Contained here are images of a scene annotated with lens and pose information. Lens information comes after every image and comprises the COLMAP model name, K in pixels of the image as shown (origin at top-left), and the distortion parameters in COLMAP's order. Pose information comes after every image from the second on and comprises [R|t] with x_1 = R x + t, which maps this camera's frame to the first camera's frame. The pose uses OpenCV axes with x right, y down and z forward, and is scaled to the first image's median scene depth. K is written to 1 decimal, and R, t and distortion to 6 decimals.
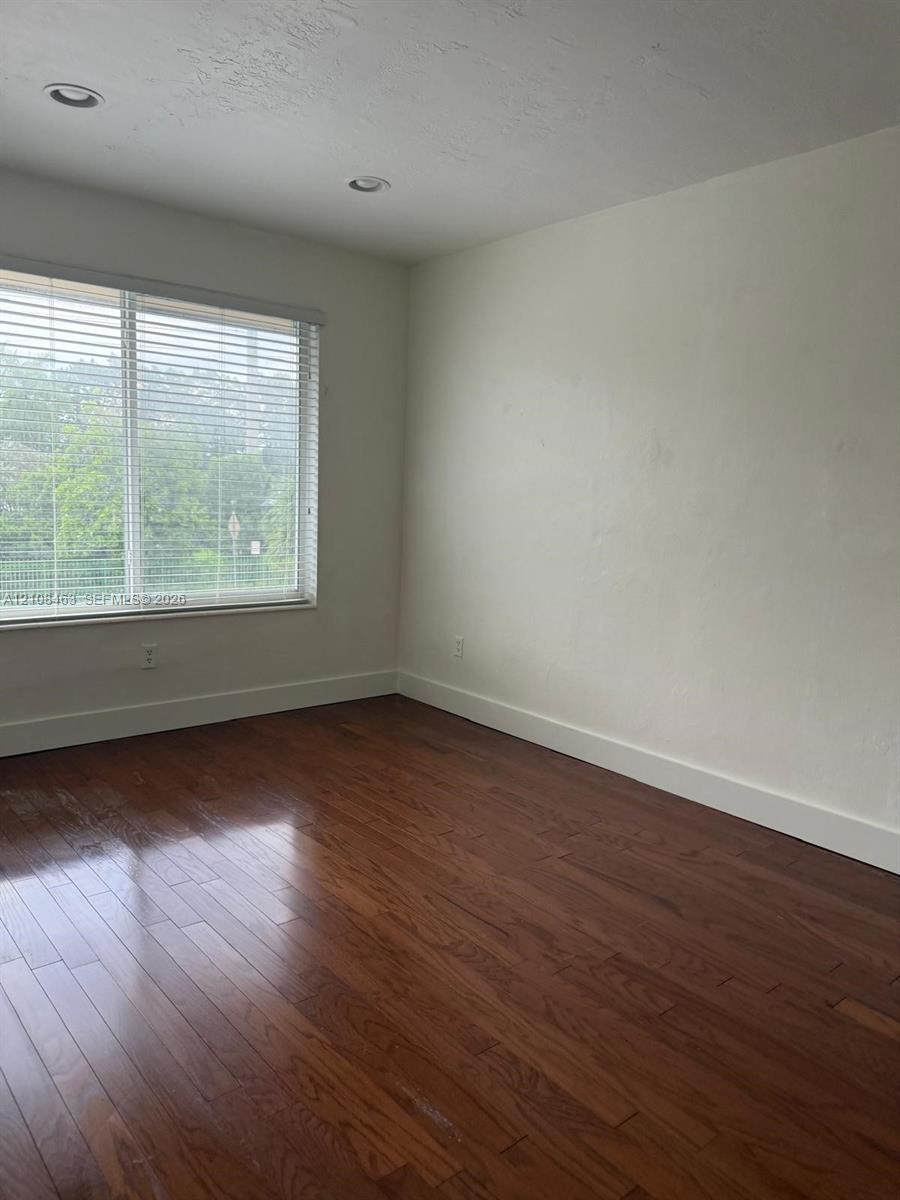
lens RADIAL K [[842.3, 0, 451.9], [0, 842.3, 605.8], [0, 0, 1]] dist [0.077295, -0.091050]
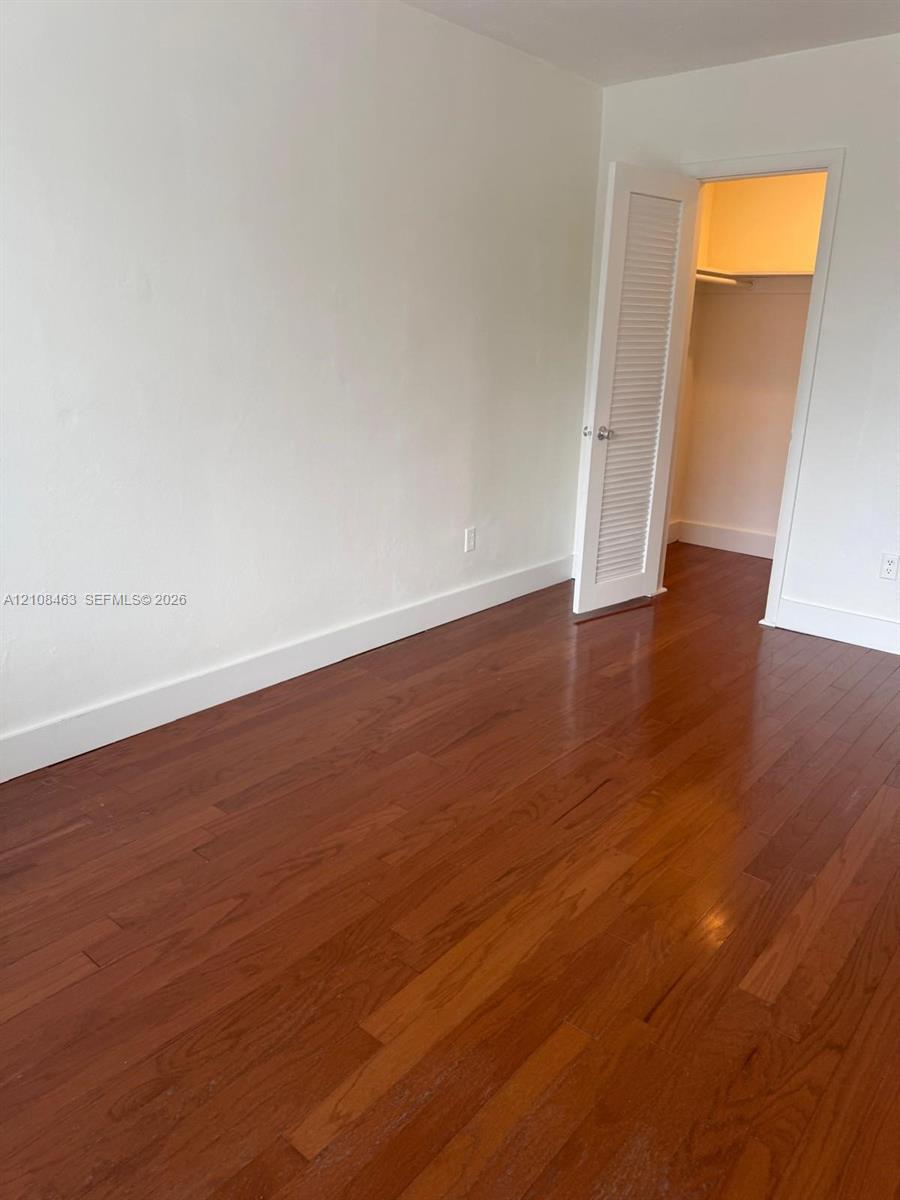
lens RADIAL K [[842.3, 0, 451.9], [0, 842.3, 605.8], [0, 0, 1]] dist [0.077295, -0.091050]
pose [[-0.175750, -0.331478, 0.926949, -0.712942], [0.117309, 0.927844, 0.354040, -0.193296], [-0.977420, 0.170962, -0.124184, 1.116065]]
